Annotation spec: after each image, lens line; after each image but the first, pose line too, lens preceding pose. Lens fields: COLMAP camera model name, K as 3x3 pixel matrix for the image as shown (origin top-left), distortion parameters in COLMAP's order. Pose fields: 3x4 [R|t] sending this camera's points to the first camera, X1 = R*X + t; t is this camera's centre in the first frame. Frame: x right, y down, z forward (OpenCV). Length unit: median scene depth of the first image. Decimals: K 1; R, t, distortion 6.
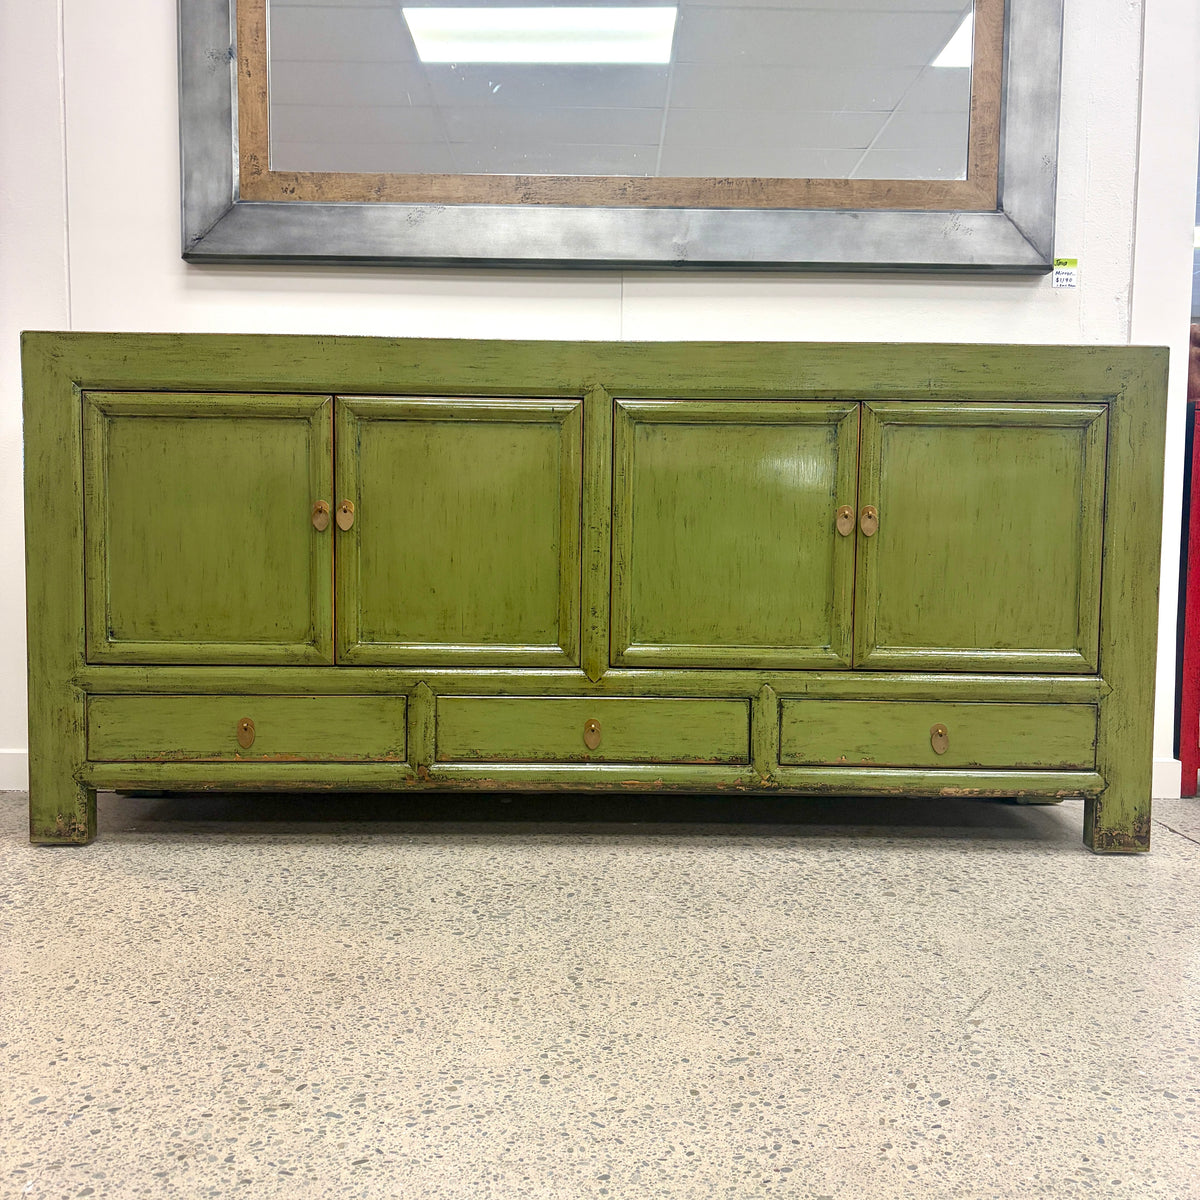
lens RADIAL K [[1215.2, 0, 600.0], [0, 1215.2, 600.0], [0, 0, 1]] dist [0.044132, 0.004680]
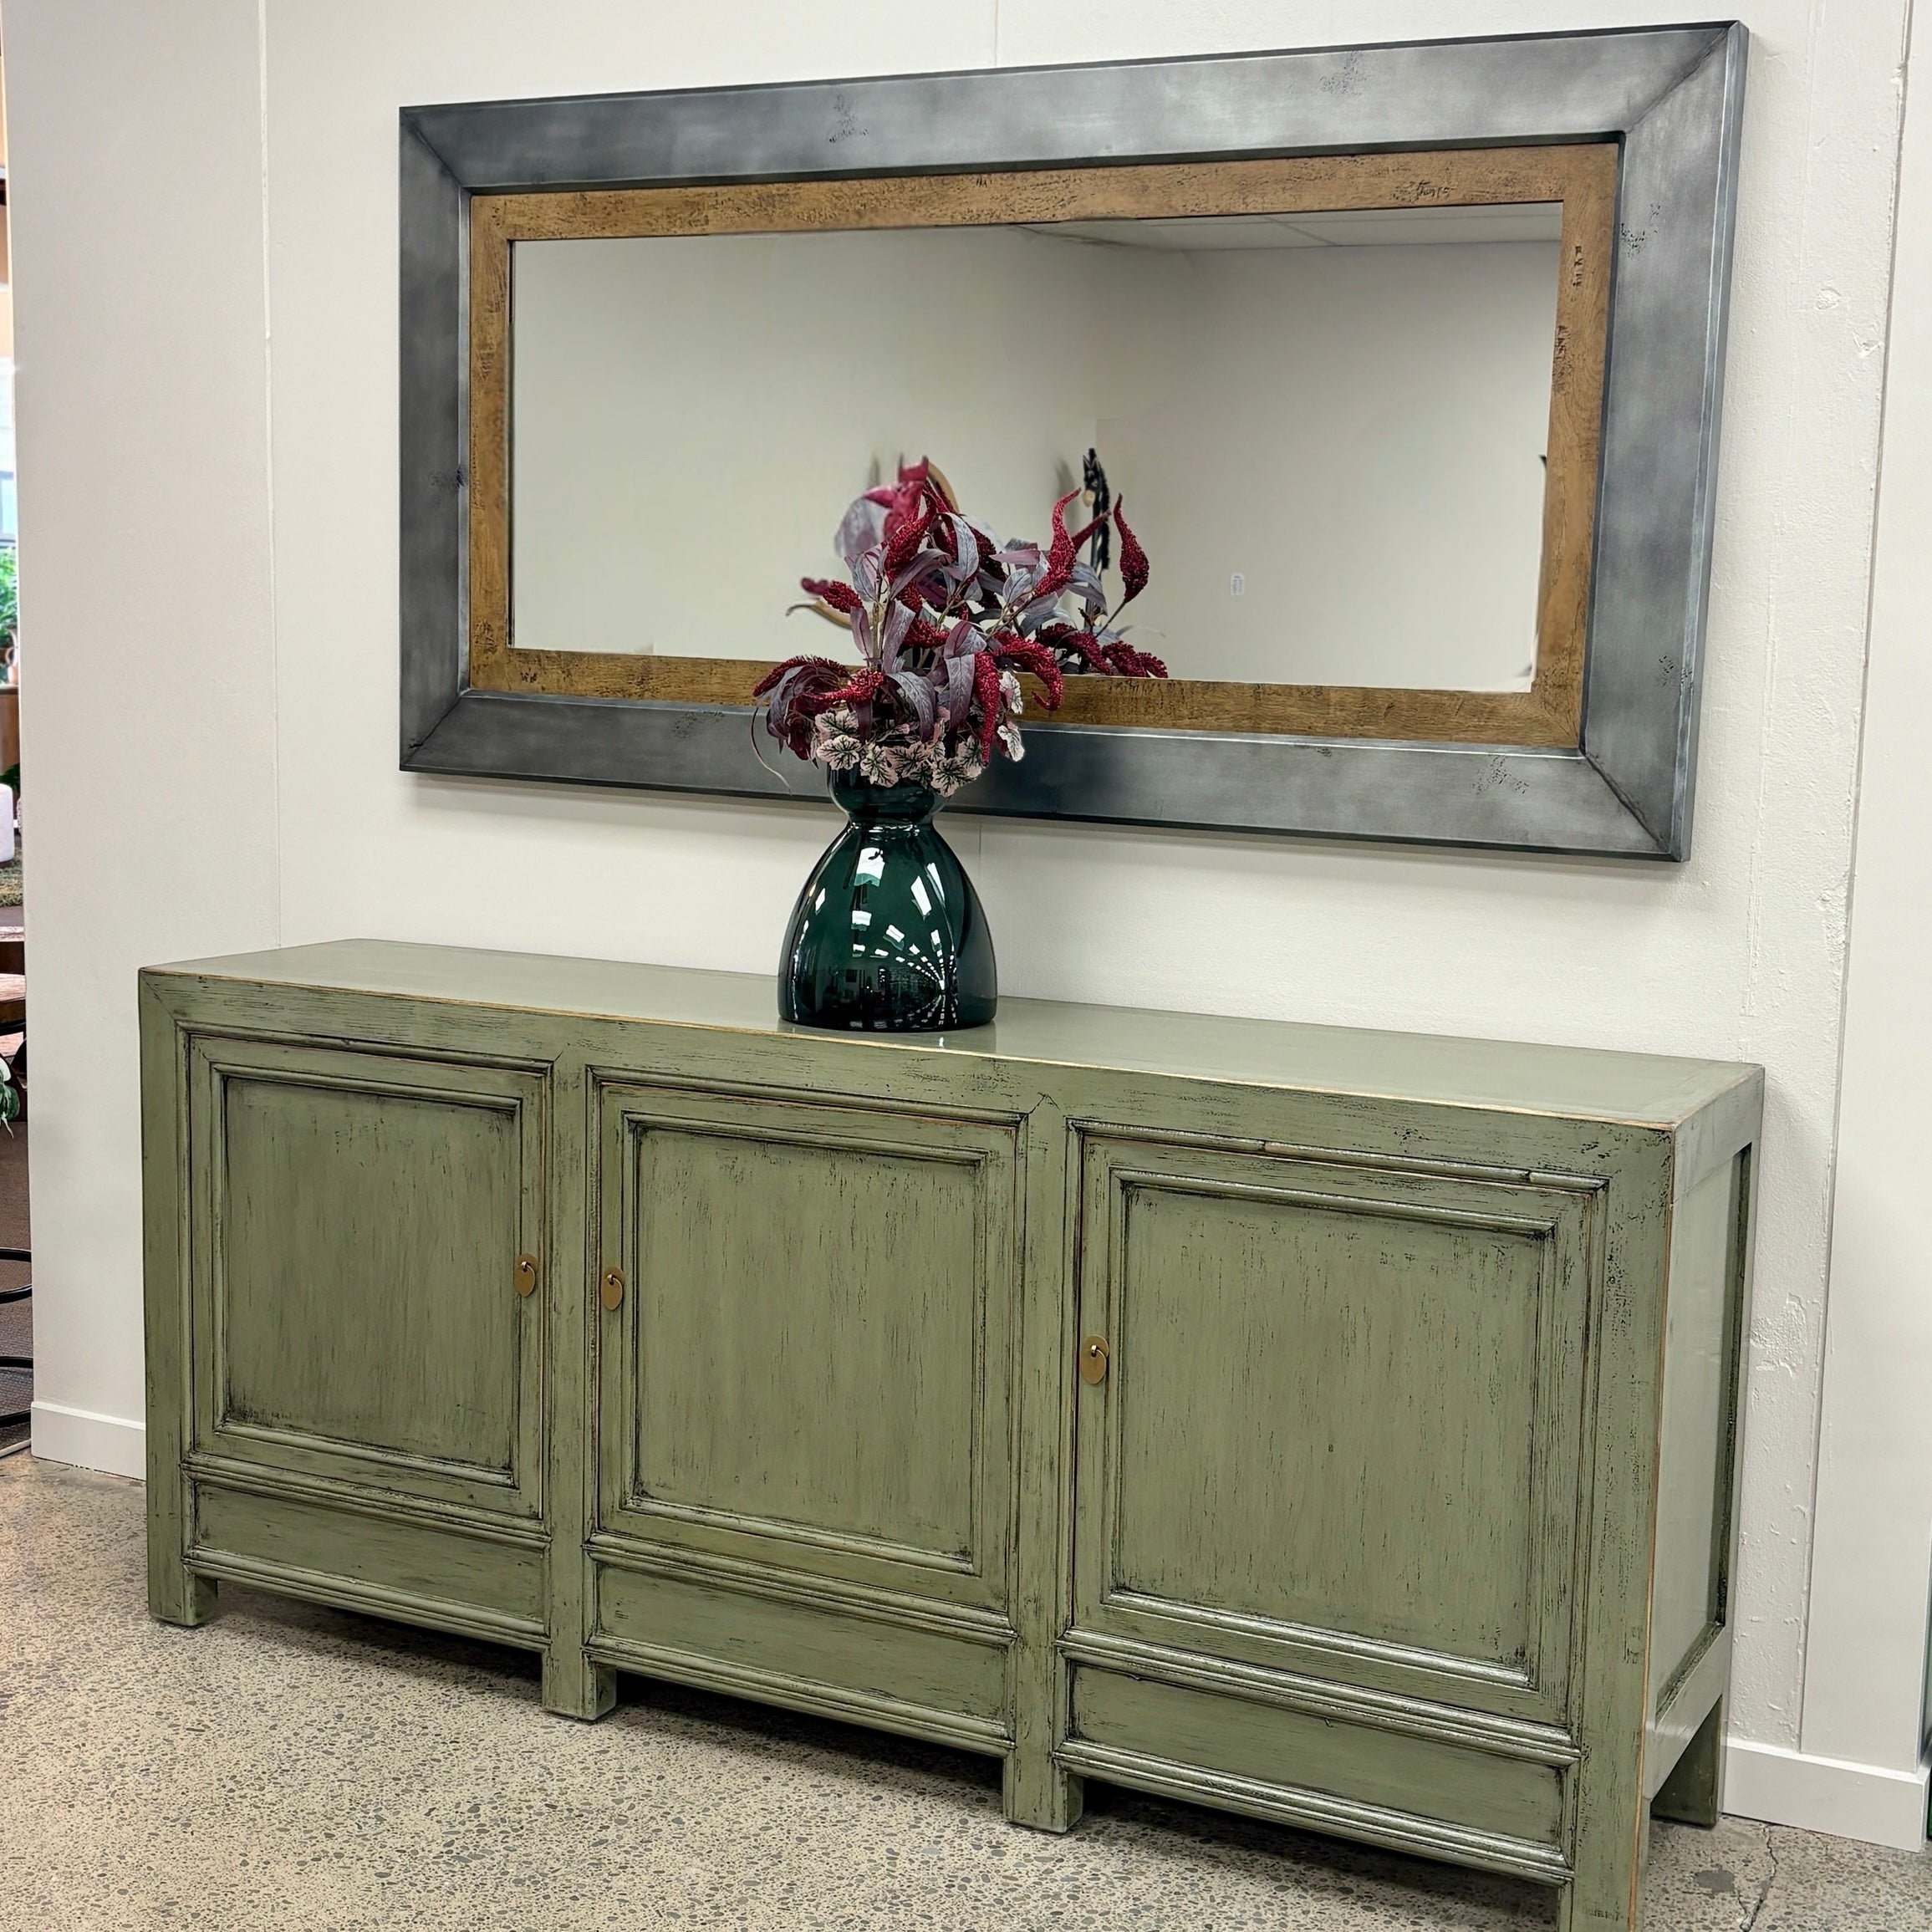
lens RADIAL K [[2796.1, 0, 1033.6], [0, 2796.1, 1020.9], [0, 0, 1]] dist [0.173930, -0.537254]
pose [[0.892763, 0.083288, -0.442762, 0.783345], [-0.049820, 0.994987, 0.086711, -0.340655], [0.447764, -0.055354, 0.892437, -0.284718]]
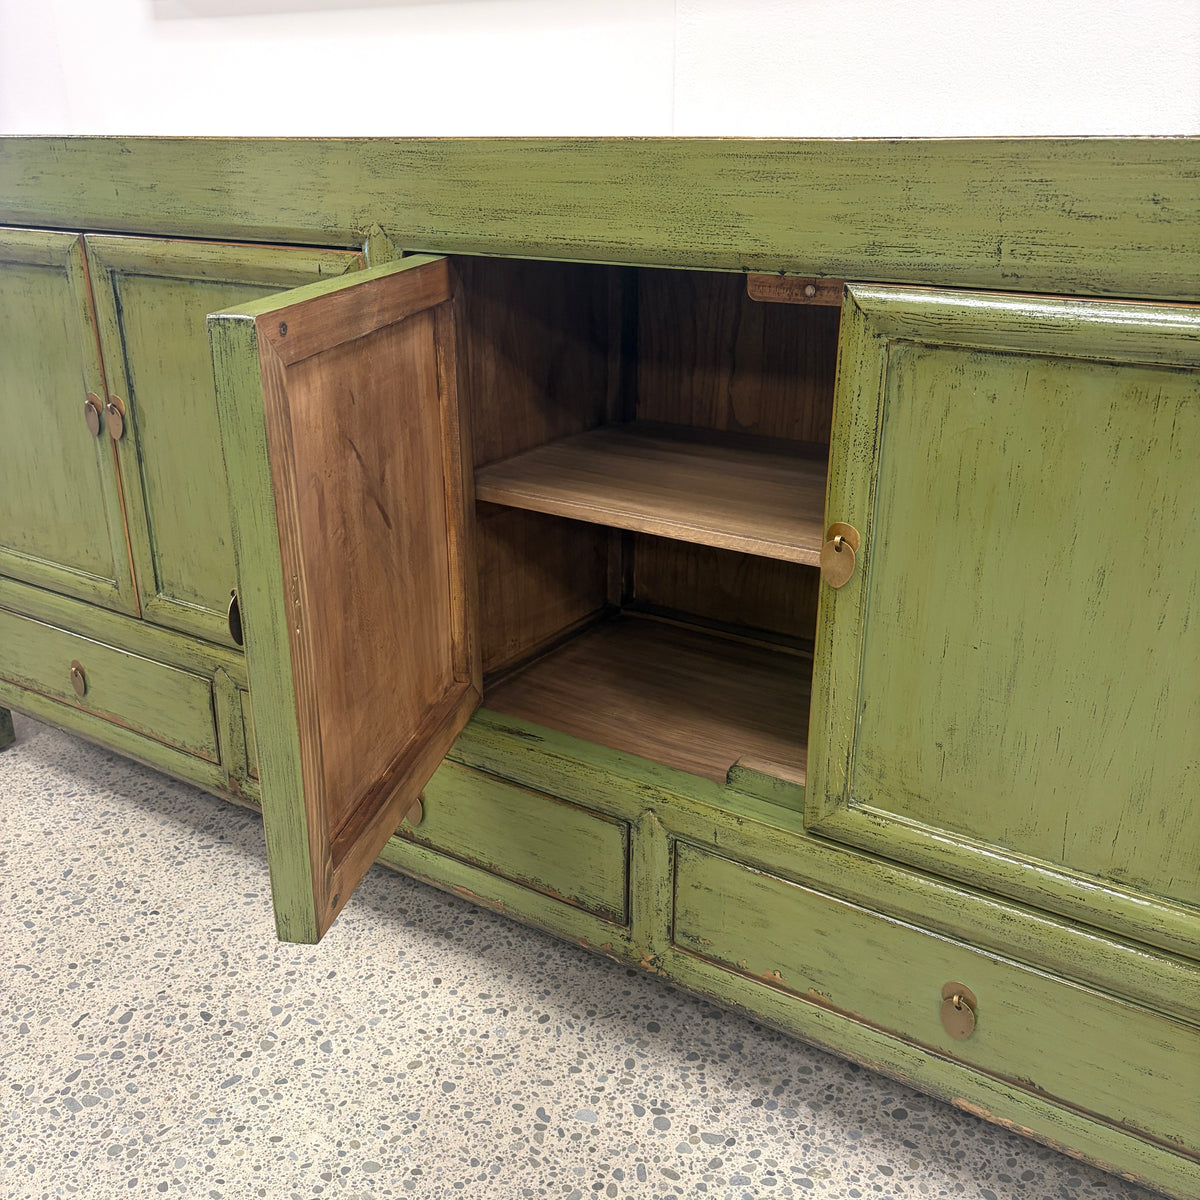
lens RADIAL K [[1222.9, 0, 611.7], [0, 1222.9, 598.0], [0, 0, 1]] dist [-0.023194, 0.070615]
pose [[0.825538, 0.190995, -0.531043, 0.390080], [-0.024760, 0.952341, 0.304029, -0.183140], [0.563802, -0.237839, 0.790923, 0.584434]]
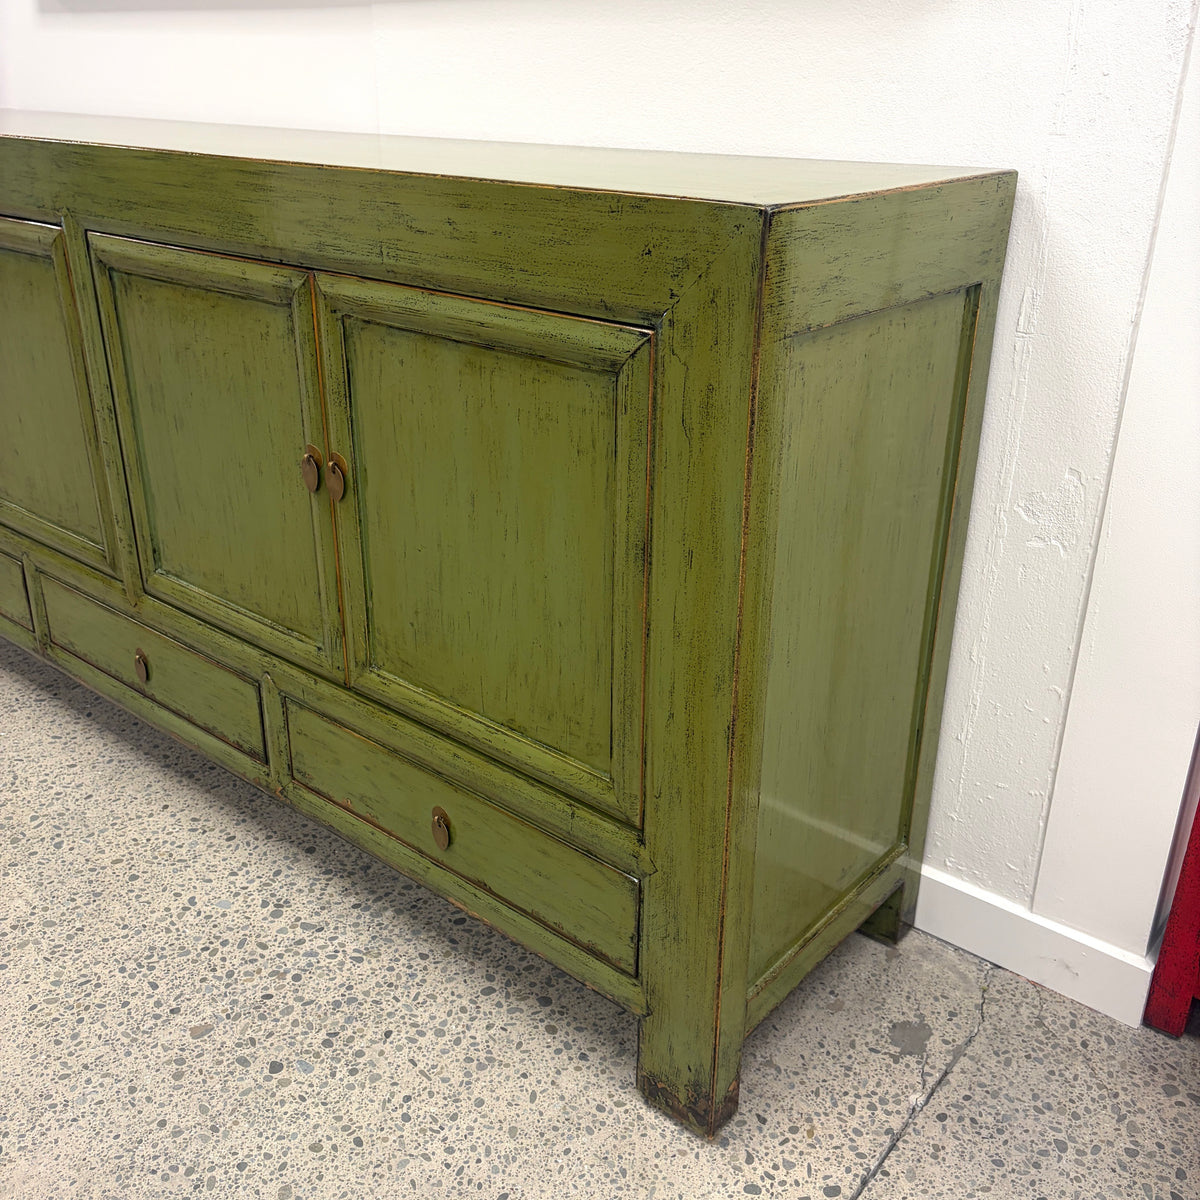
lens RADIAL K [[1226.7, 0, 620.0], [0, 1226.7, 607.8], [0, 0, 1]] dist [0.019492, -0.029009]
pose [[0.757445, 0.264005, -0.597142, 0.697582], [-0.041329, 0.932154, 0.359695, -0.225291], [0.651590, -0.247770, 0.716966, 0.635293]]
